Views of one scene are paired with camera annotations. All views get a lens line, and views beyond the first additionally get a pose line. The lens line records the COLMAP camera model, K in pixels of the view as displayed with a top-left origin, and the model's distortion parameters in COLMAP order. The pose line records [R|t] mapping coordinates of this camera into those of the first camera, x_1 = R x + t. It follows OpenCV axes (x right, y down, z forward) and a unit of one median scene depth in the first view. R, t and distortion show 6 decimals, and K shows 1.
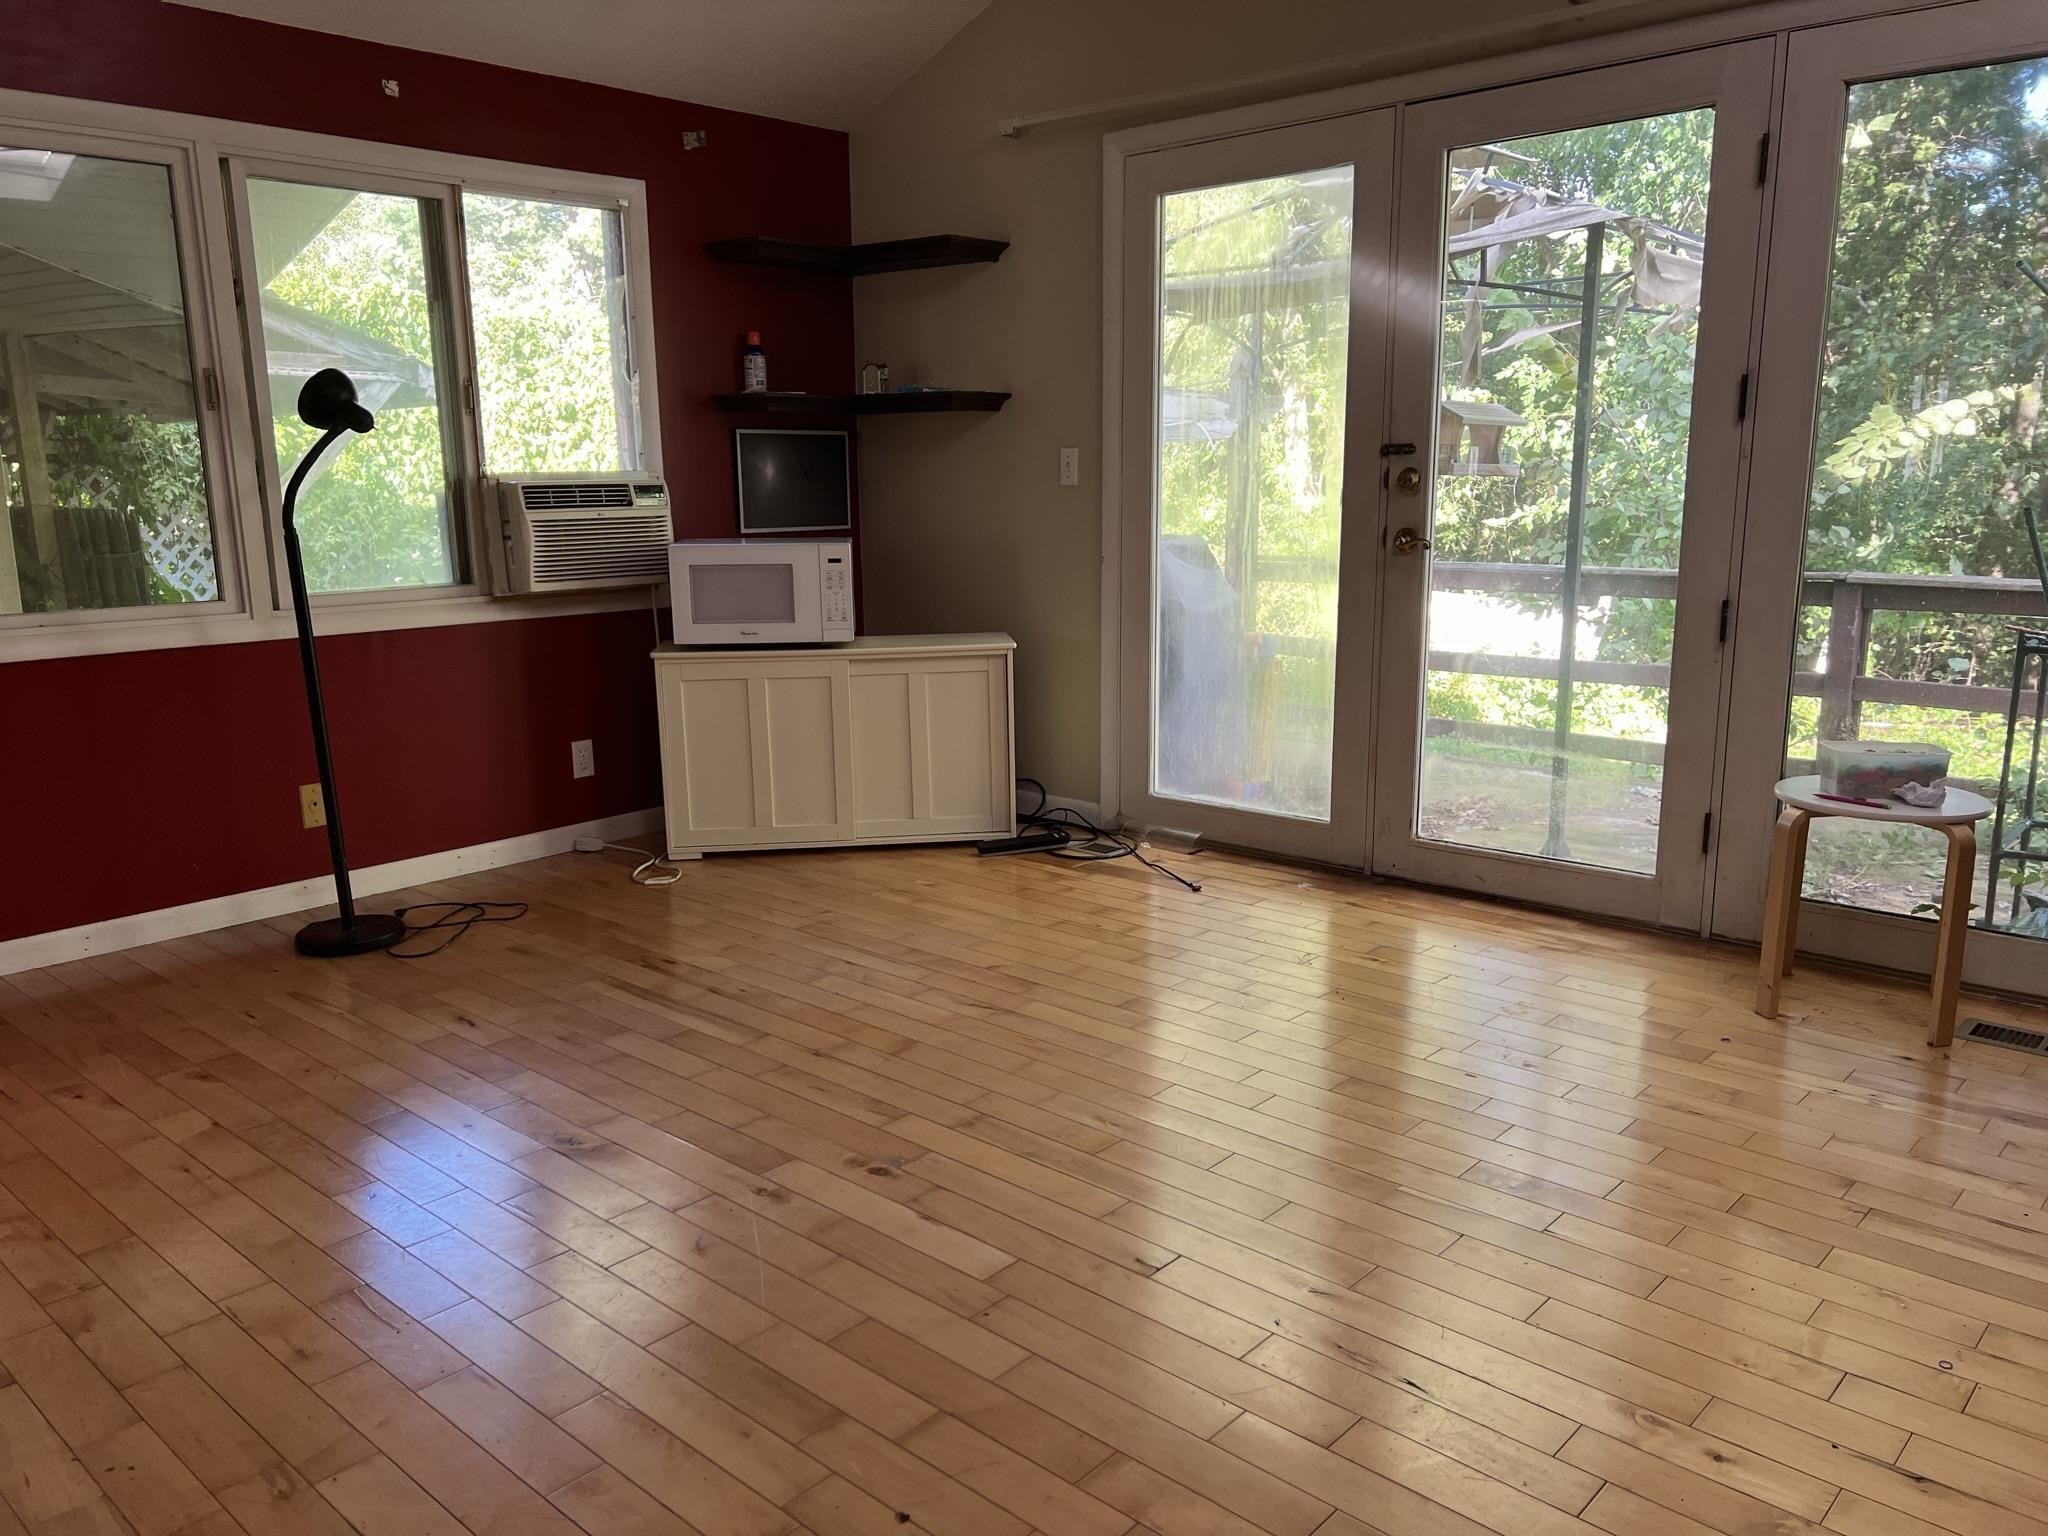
lens RADIAL K [[1533.1, 0, 1016.2], [0, 1533.1, 762.0], [0, 0, 1]] dist [0.083624, -0.079616]
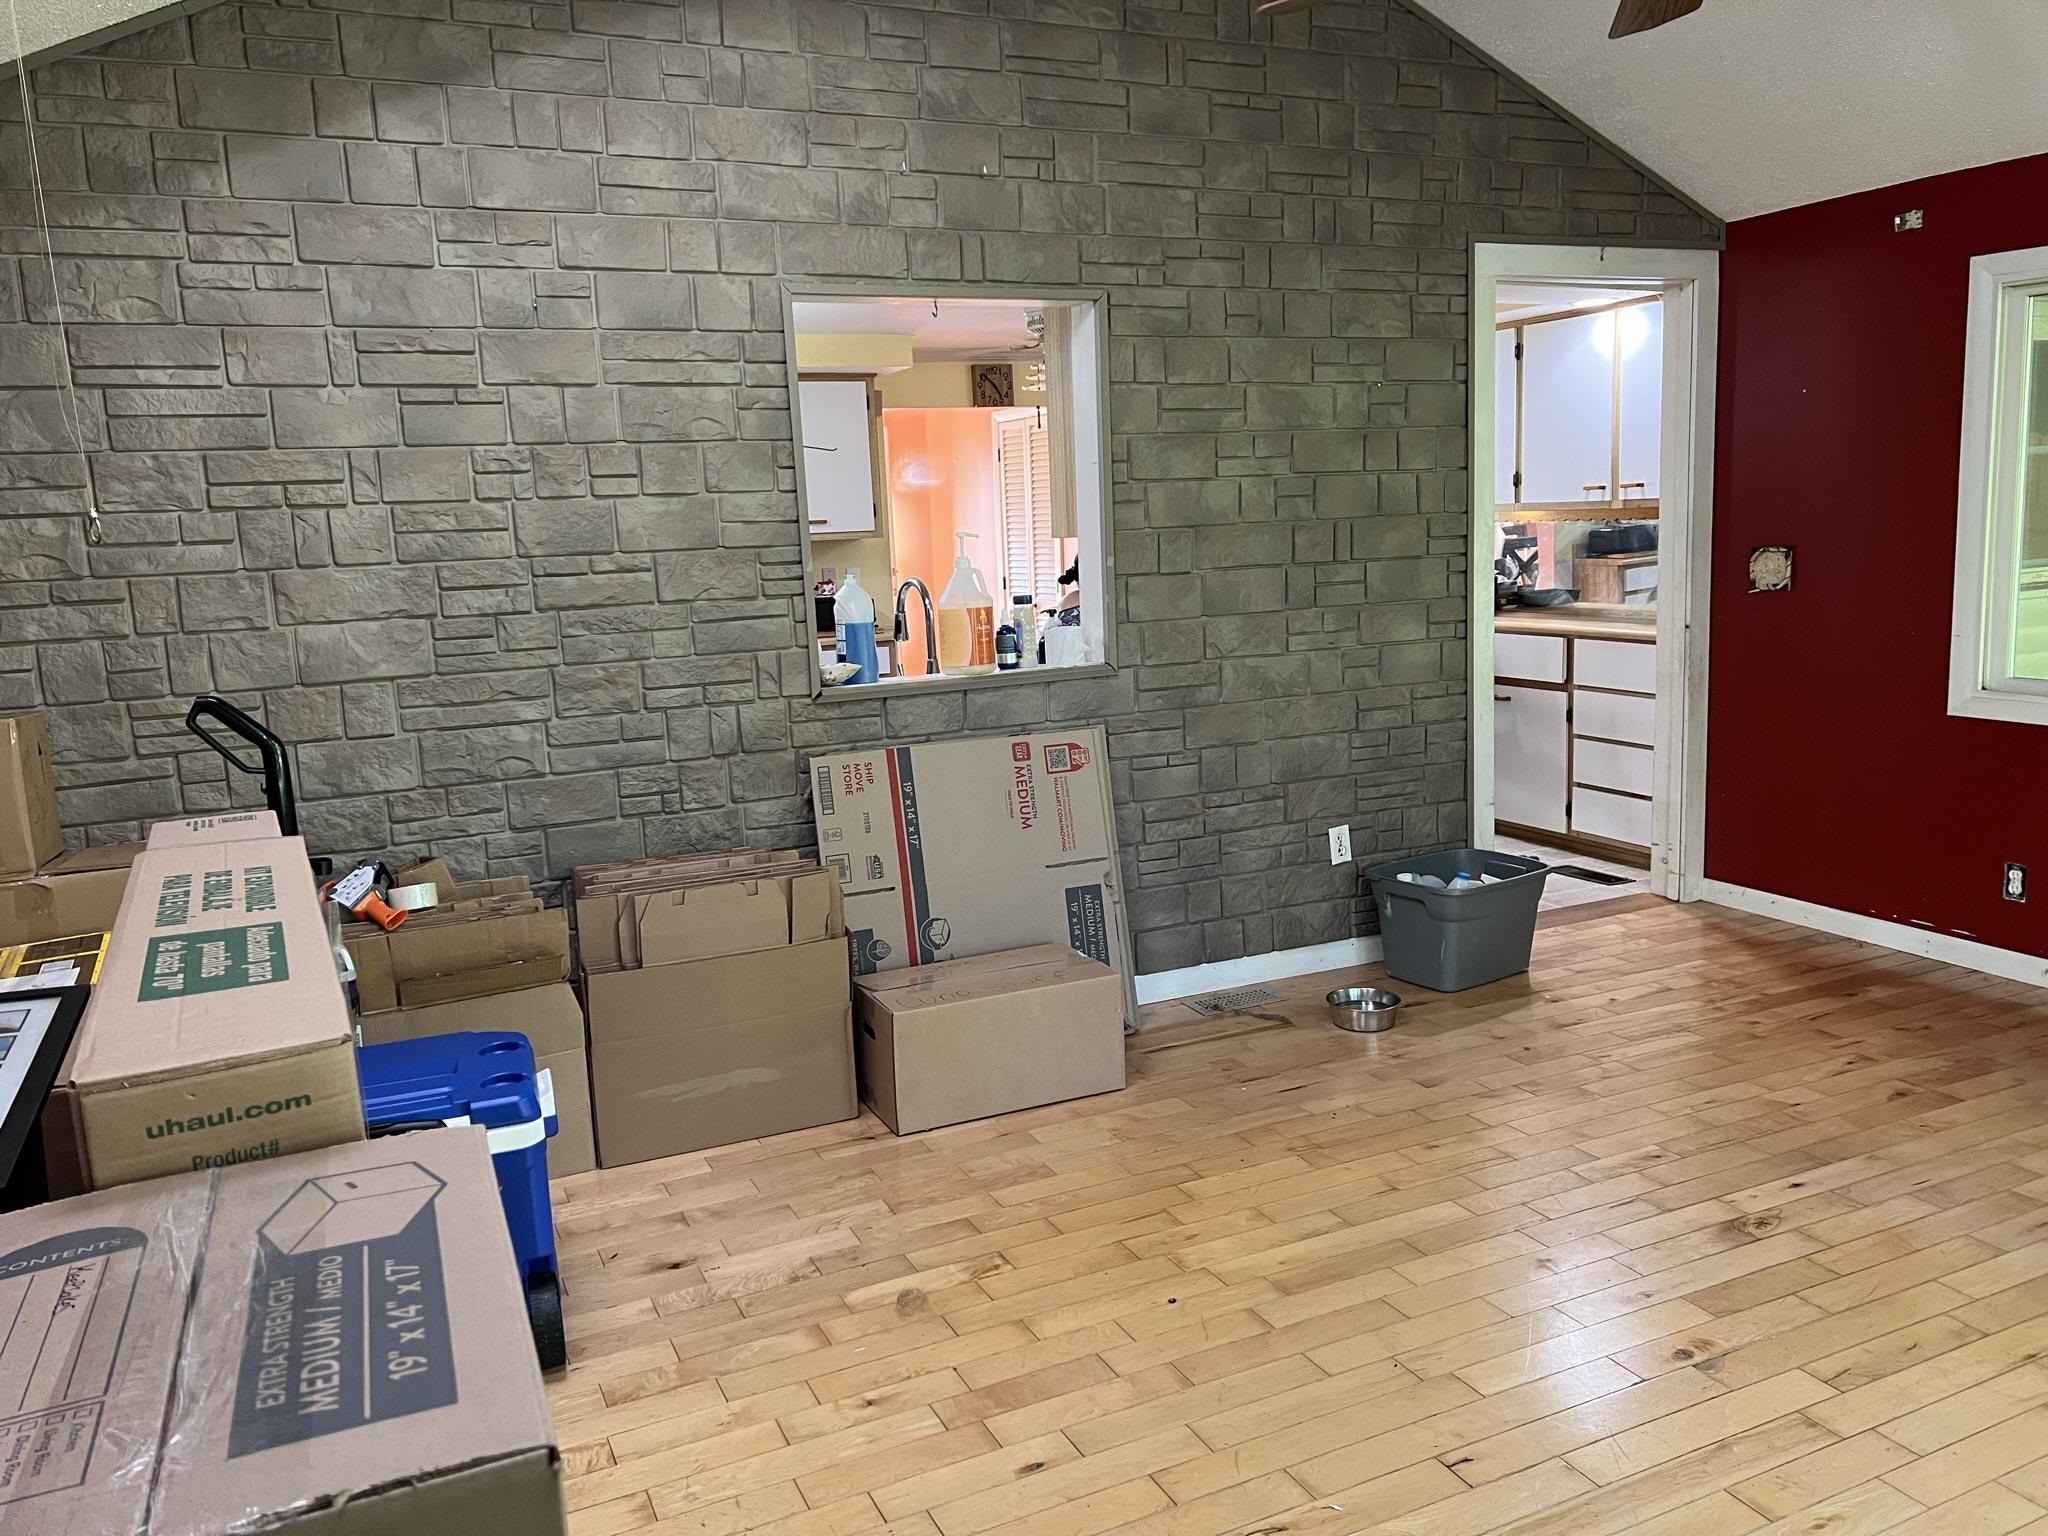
lens RADIAL K [[1533.1, 0, 1016.2], [0, 1533.1, 762.0], [0, 0, 1]] dist [0.083624, -0.079616]
pose [[-0.381930, 0.179978, -0.906497, 0.818667], [-0.129067, 0.960856, 0.245149, -0.262127], [0.915134, 0.210629, -0.343751, 0.768380]]
